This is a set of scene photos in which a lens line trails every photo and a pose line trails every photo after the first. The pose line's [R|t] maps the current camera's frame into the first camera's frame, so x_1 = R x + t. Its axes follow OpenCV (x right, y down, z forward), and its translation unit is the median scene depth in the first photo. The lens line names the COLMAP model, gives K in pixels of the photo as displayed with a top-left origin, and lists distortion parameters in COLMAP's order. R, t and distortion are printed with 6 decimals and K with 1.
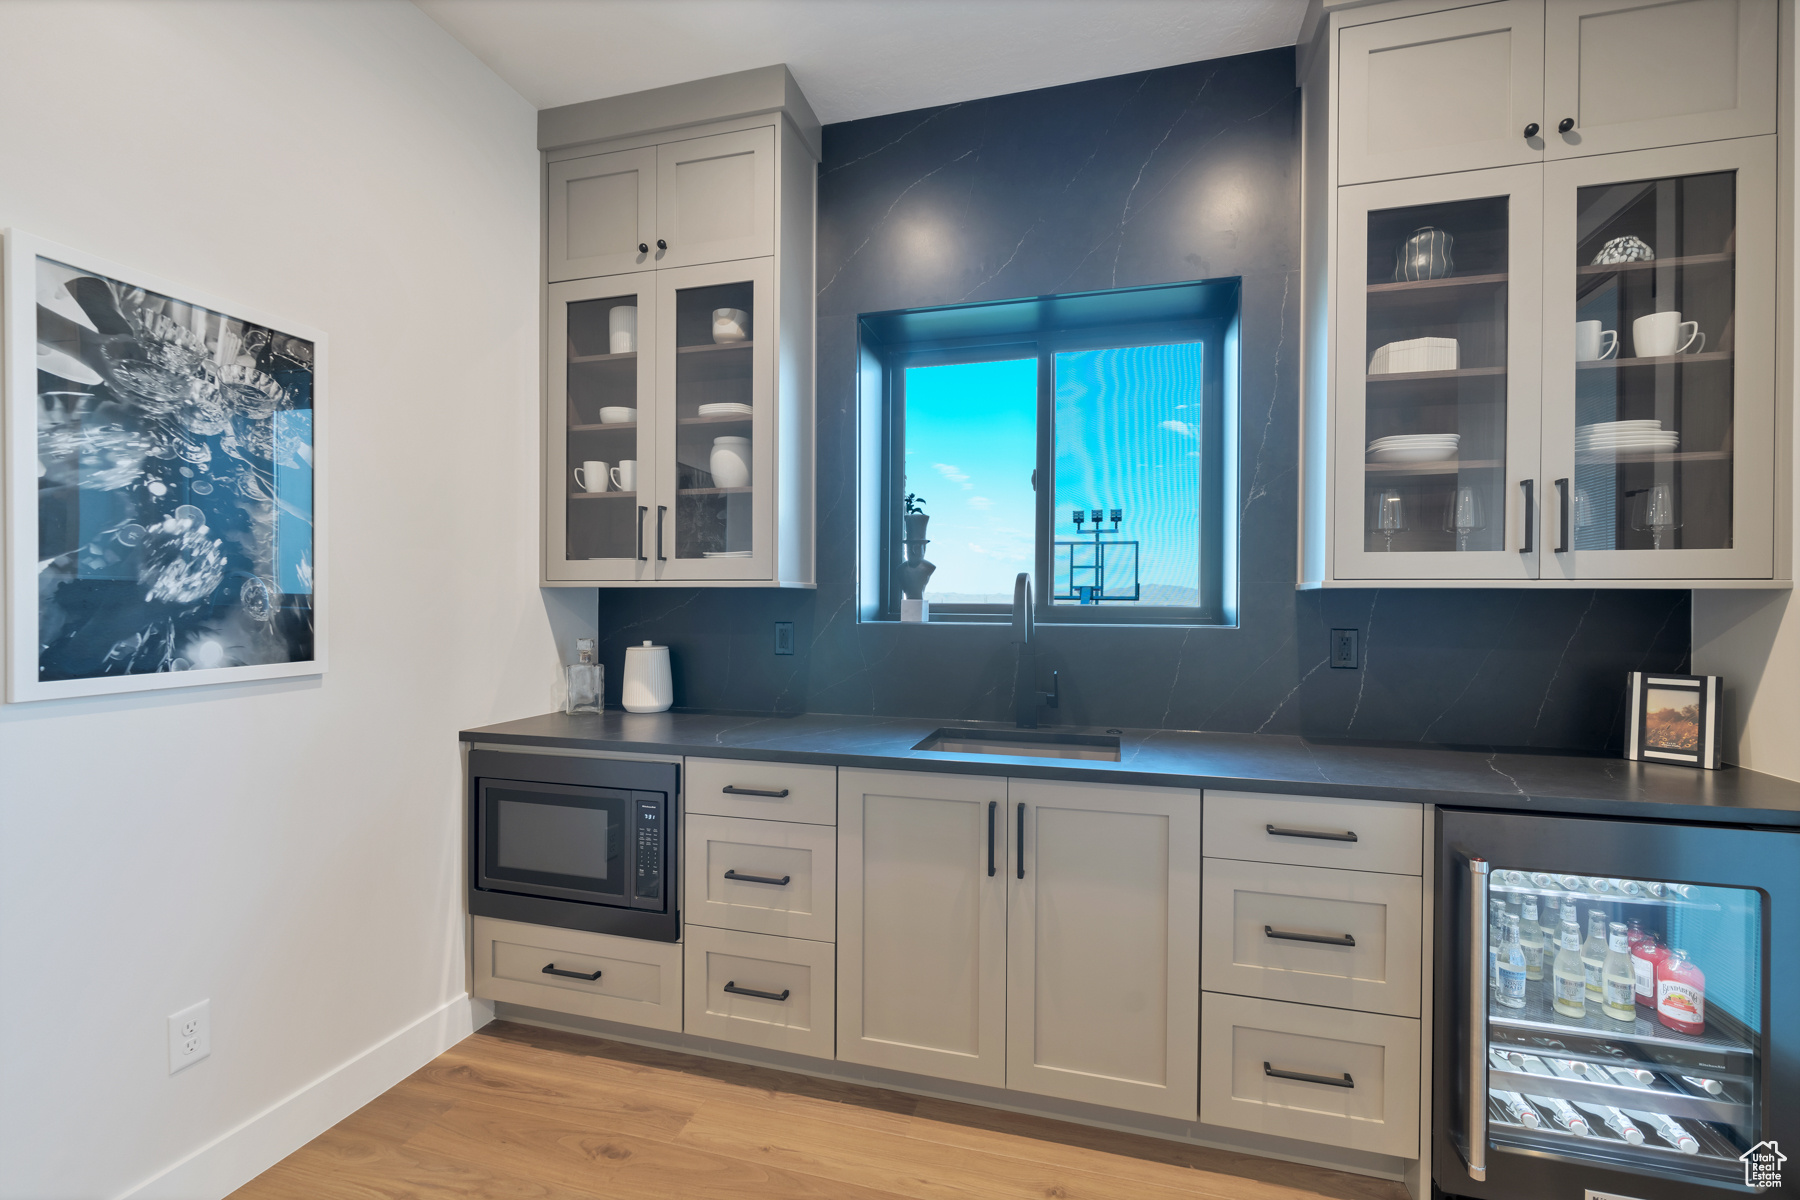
lens RADIAL K [[792.3, 0, 890.9], [0, 792.3, 606.7], [0, 0, 1]] dist [-0.007134, 0.002257]
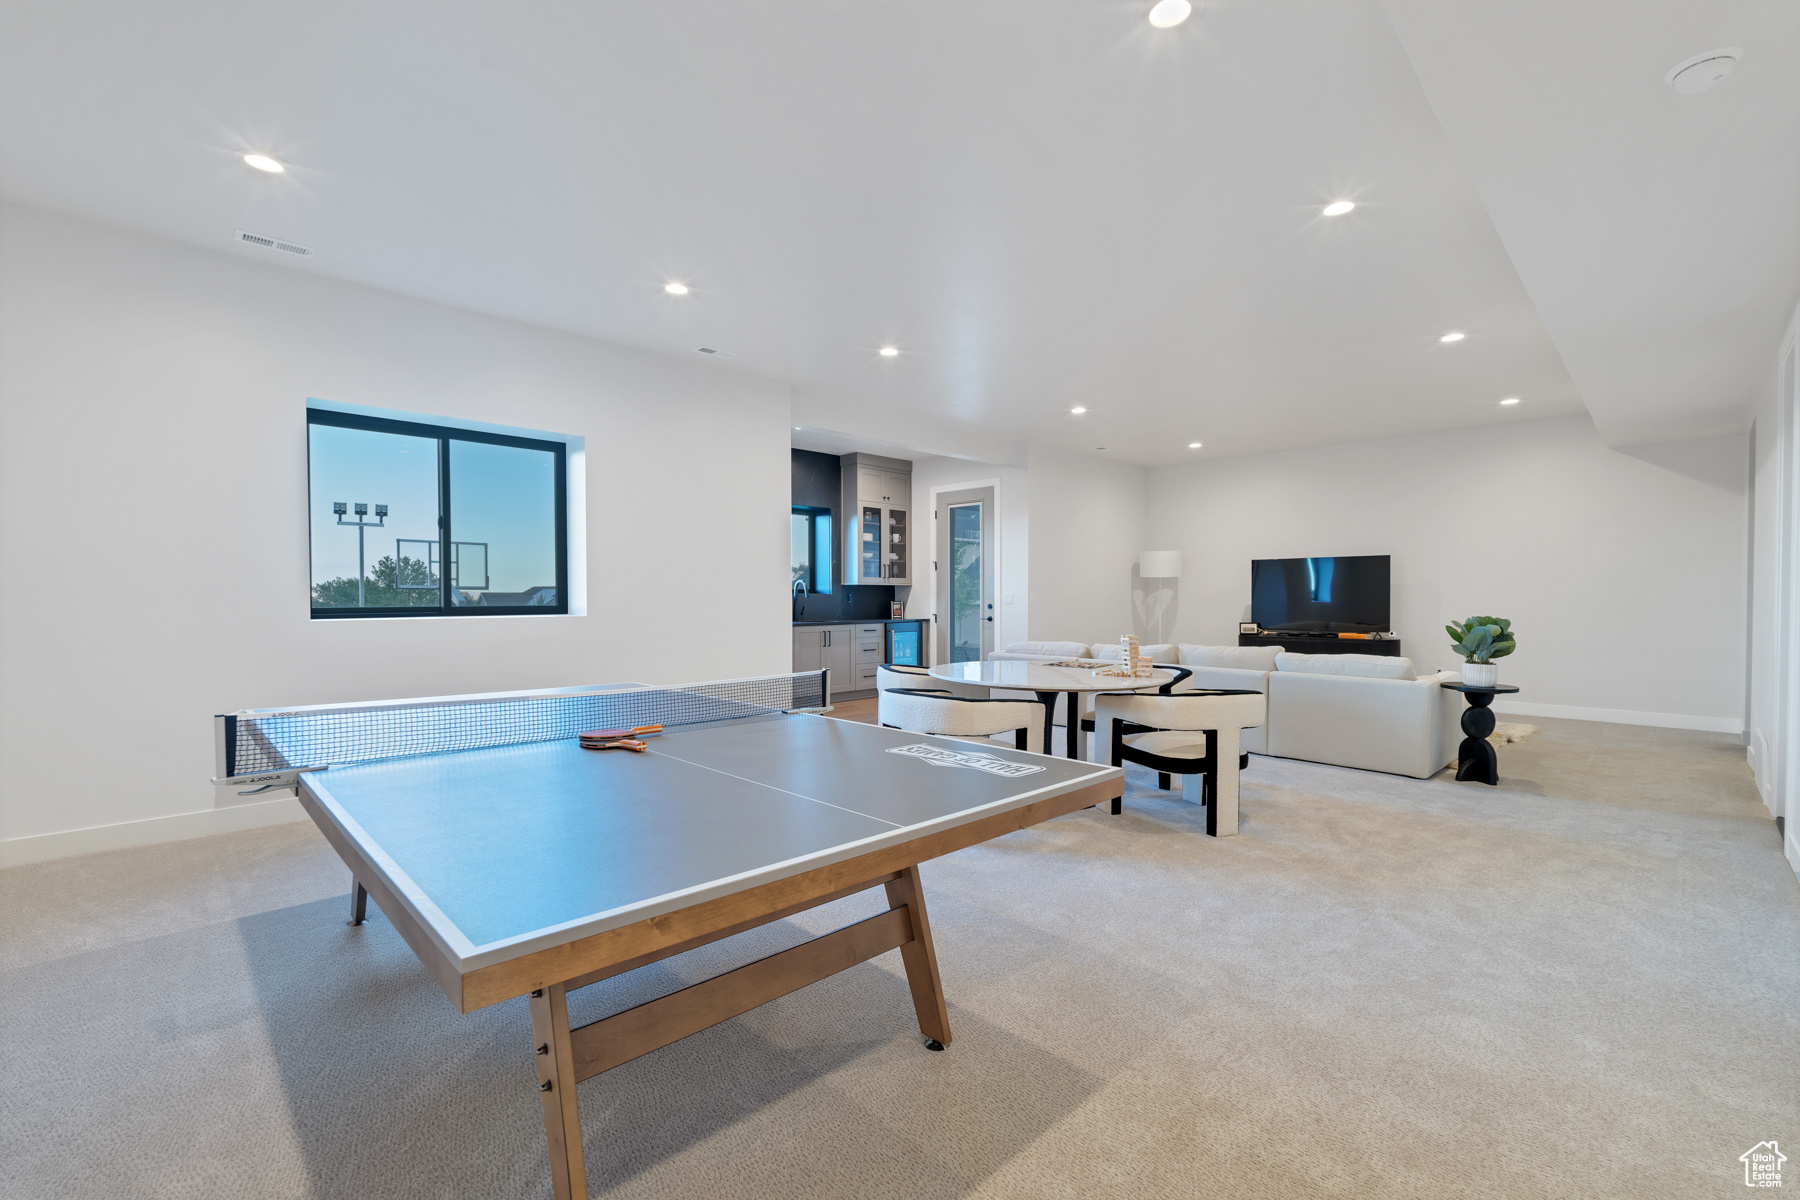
lens RADIAL K [[792.3, 0, 905.7], [0, 792.3, 602.2], [0, 0, 1]] dist [-0.007134, 0.002257]
pose [[0.489083, -0.010005, 0.872180, -3.551372], [0.006309, 0.999949, 0.007933, 0.049646], [-0.872214, 0.001623, 0.489121, -1.622205]]
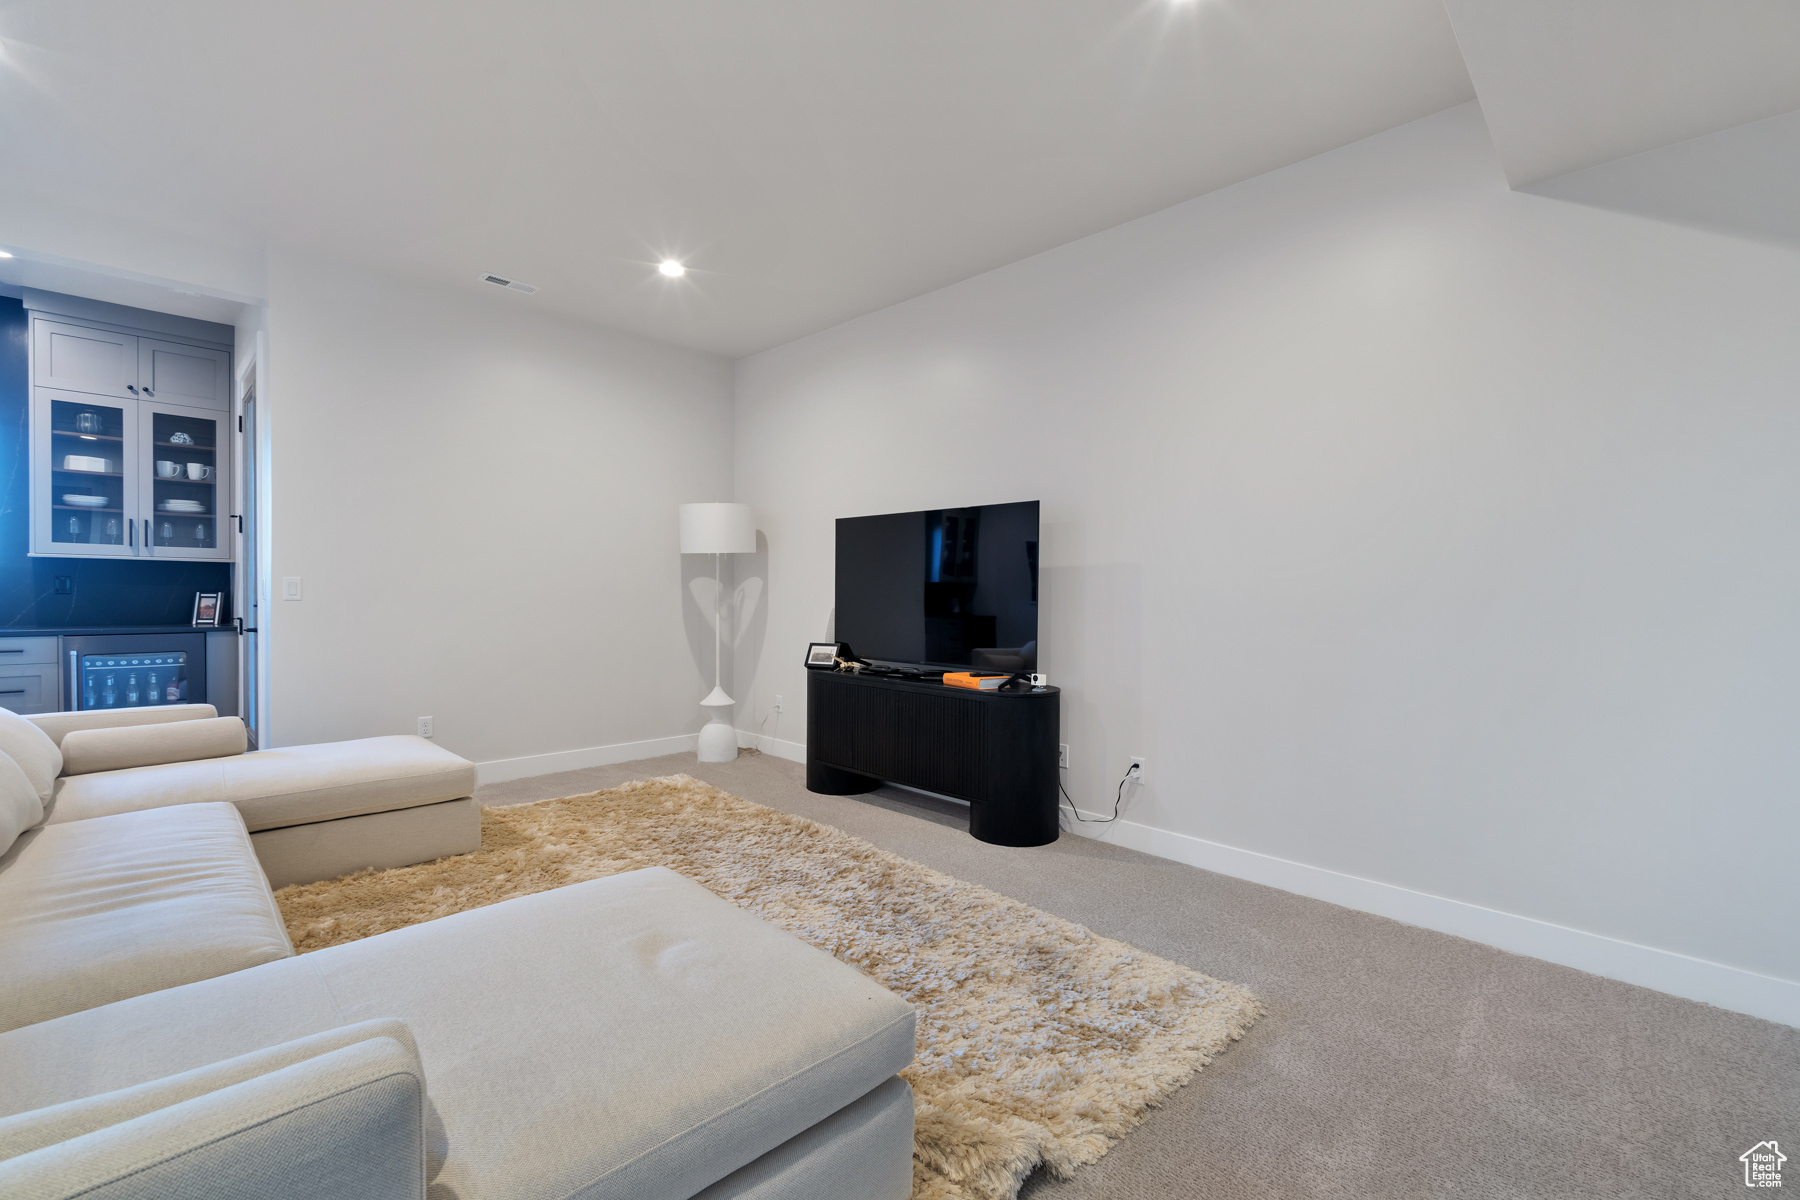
lens RADIAL K [[792.3, 0, 920.1], [0, 792.3, 601.3], [0, 0, 1]] dist [-0.007134, 0.002257]
pose [[0.488140, -0.009635, 0.872712, -0.208574], [-0.007042, 0.999863, 0.014978, 0.057516], [-0.872737, -0.013457, 0.488005, -2.516427]]
